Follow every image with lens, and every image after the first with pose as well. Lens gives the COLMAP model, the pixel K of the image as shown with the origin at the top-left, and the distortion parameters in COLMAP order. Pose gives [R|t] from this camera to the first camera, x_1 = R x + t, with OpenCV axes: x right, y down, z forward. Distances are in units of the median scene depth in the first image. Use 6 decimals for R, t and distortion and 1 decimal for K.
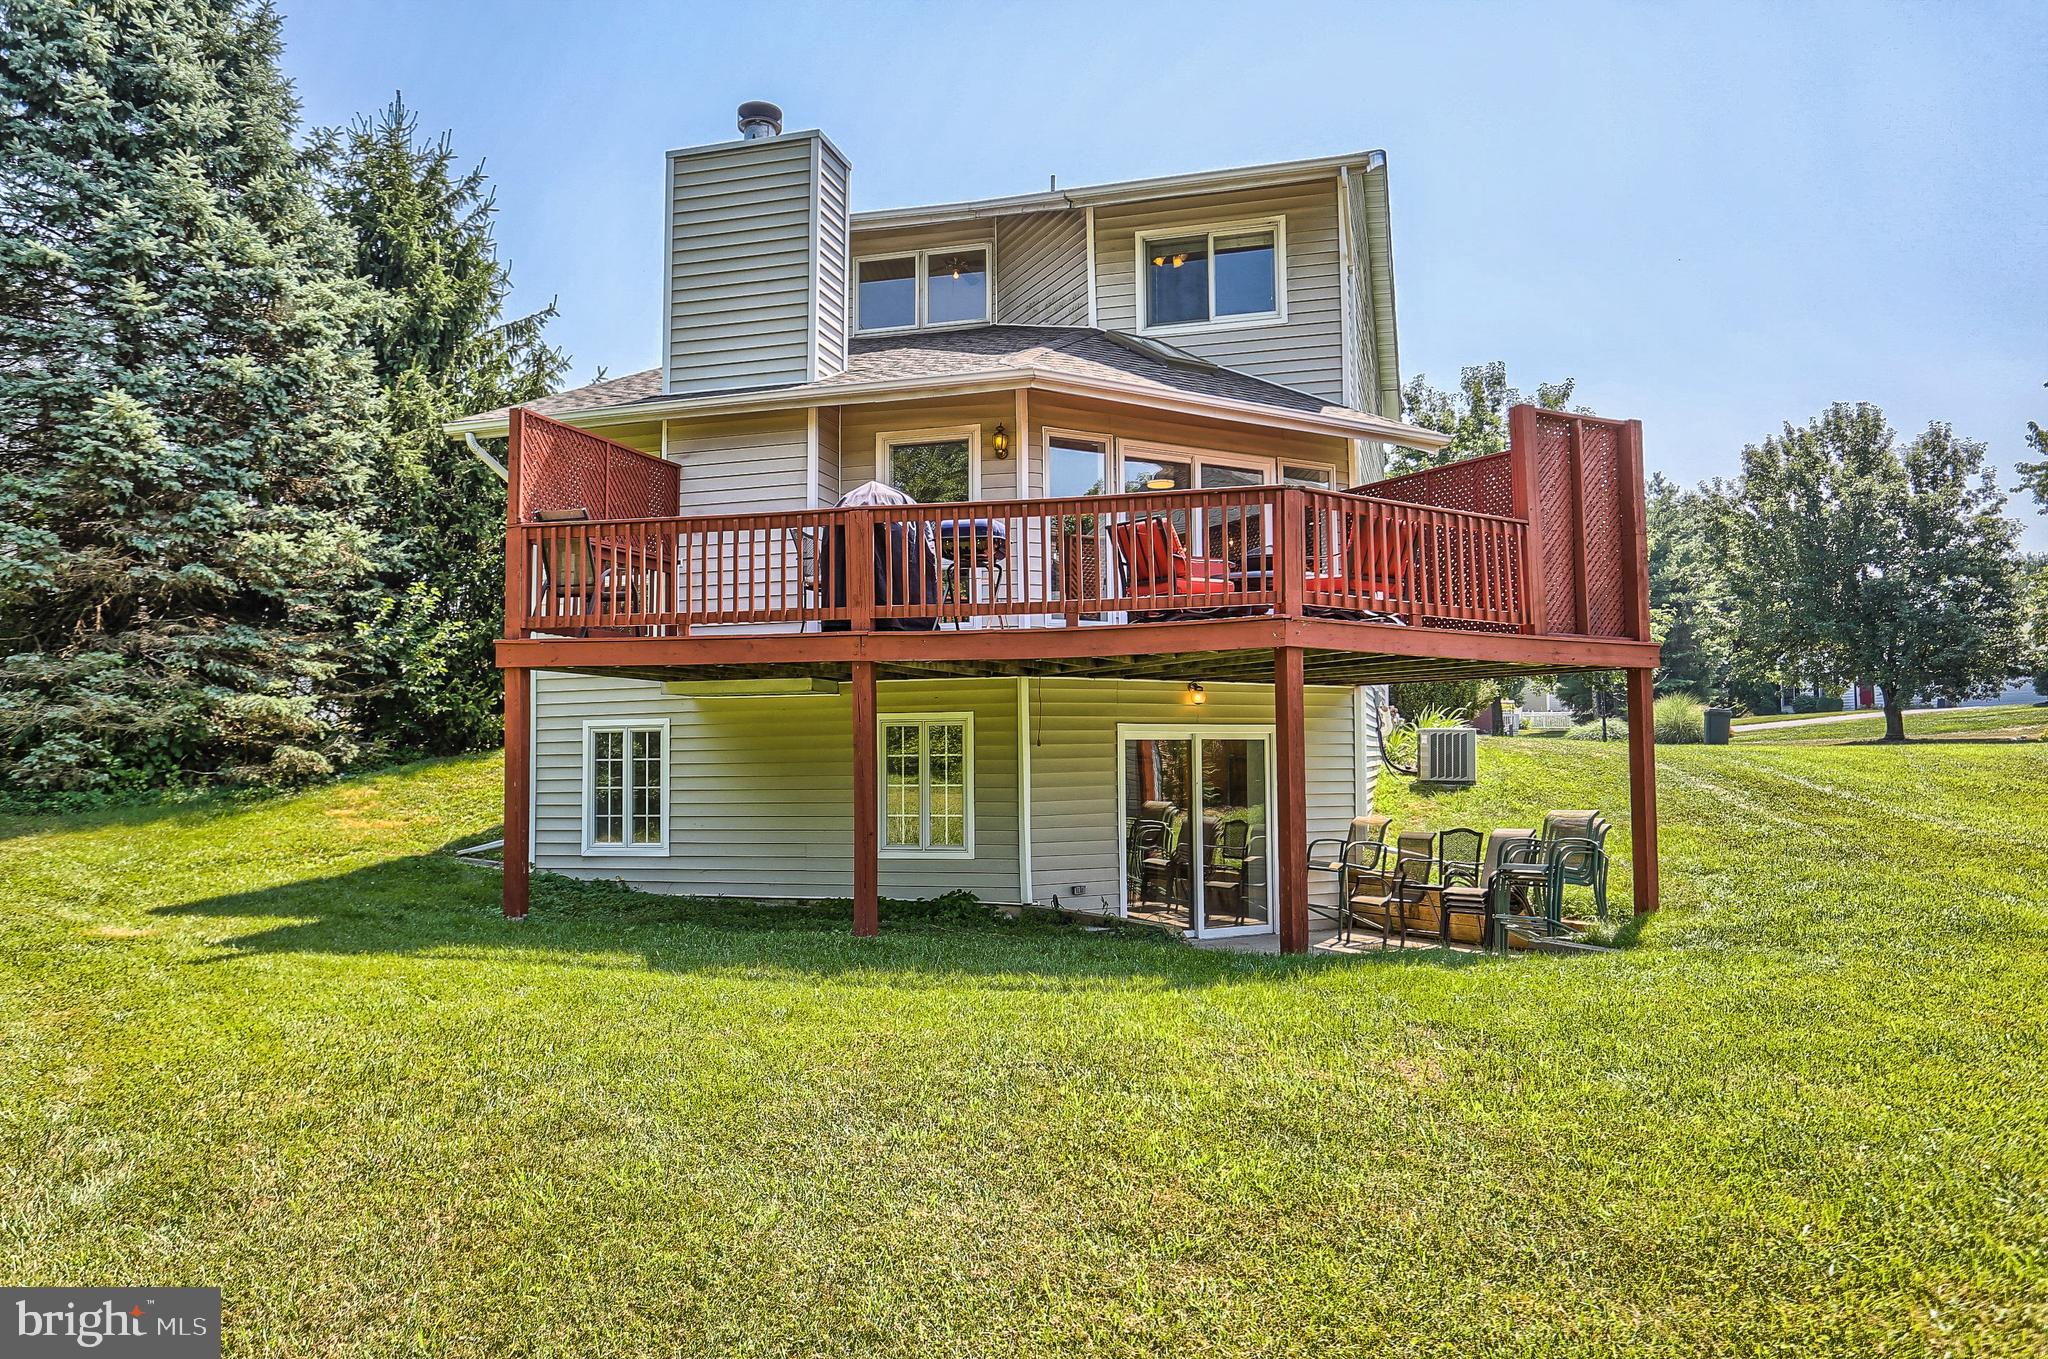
lens RADIAL K [[1450.9, 0, 1024.0], [0, 1450.9, 679.5], [0, 0, 1]] dist [-0.005029, 0.041820]
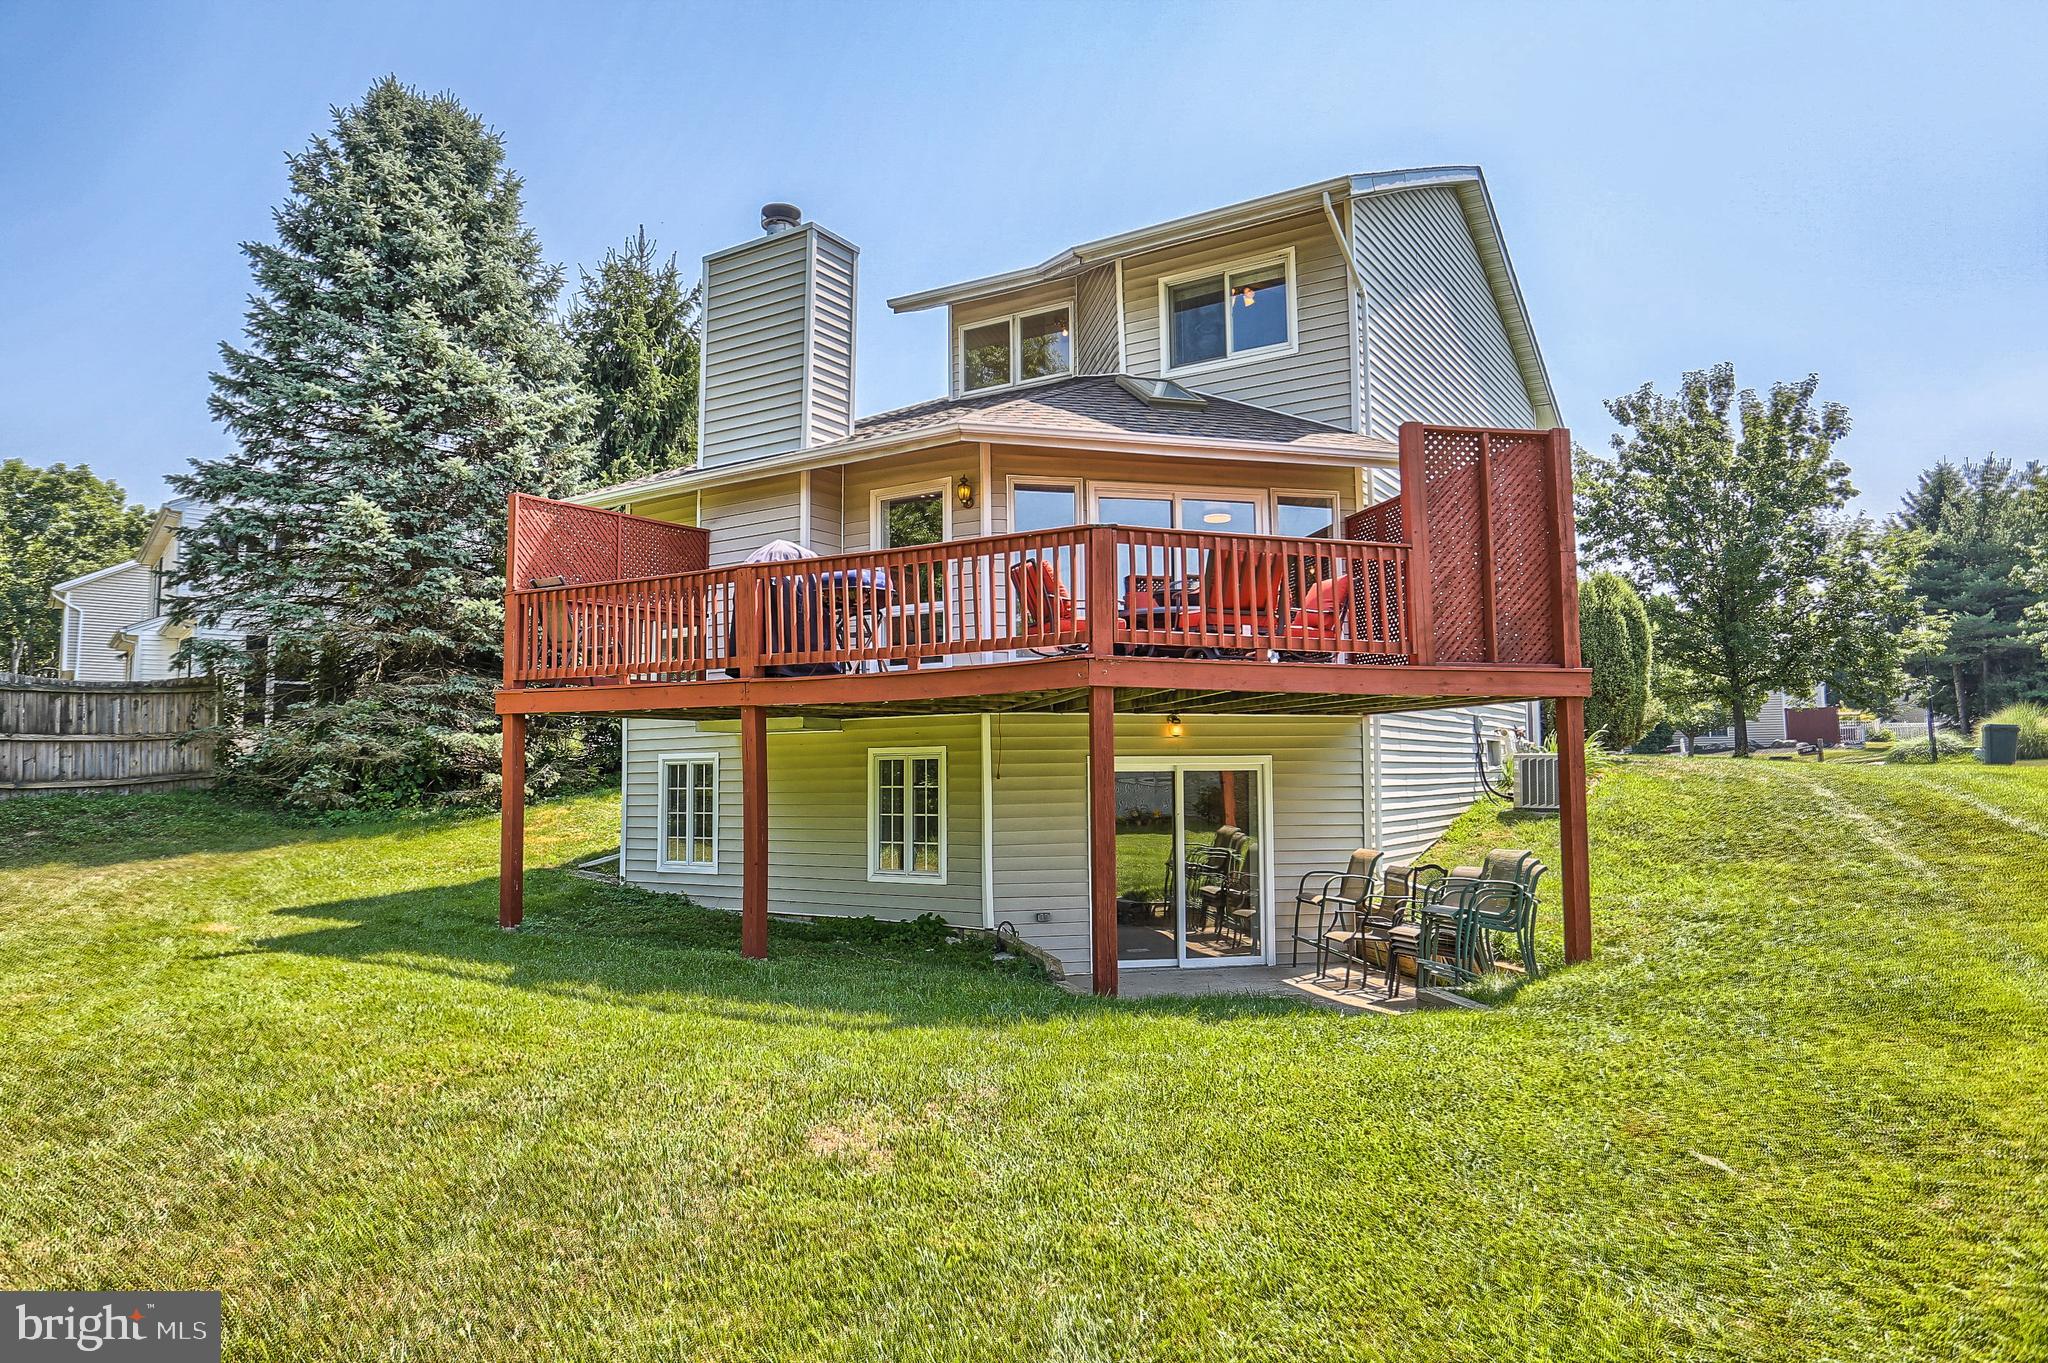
lens RADIAL K [[1319.5, 0, 1024.0], [0, 1319.5, 681.5], [0, 0, 1]] dist [-0.008606, -0.001141]
pose [[0.956320, -0.020180, -0.291623, 0.261934], [0.016665, 0.999756, -0.014531, -0.008834], [0.291845, 0.009036, 0.956423, 0.076342]]
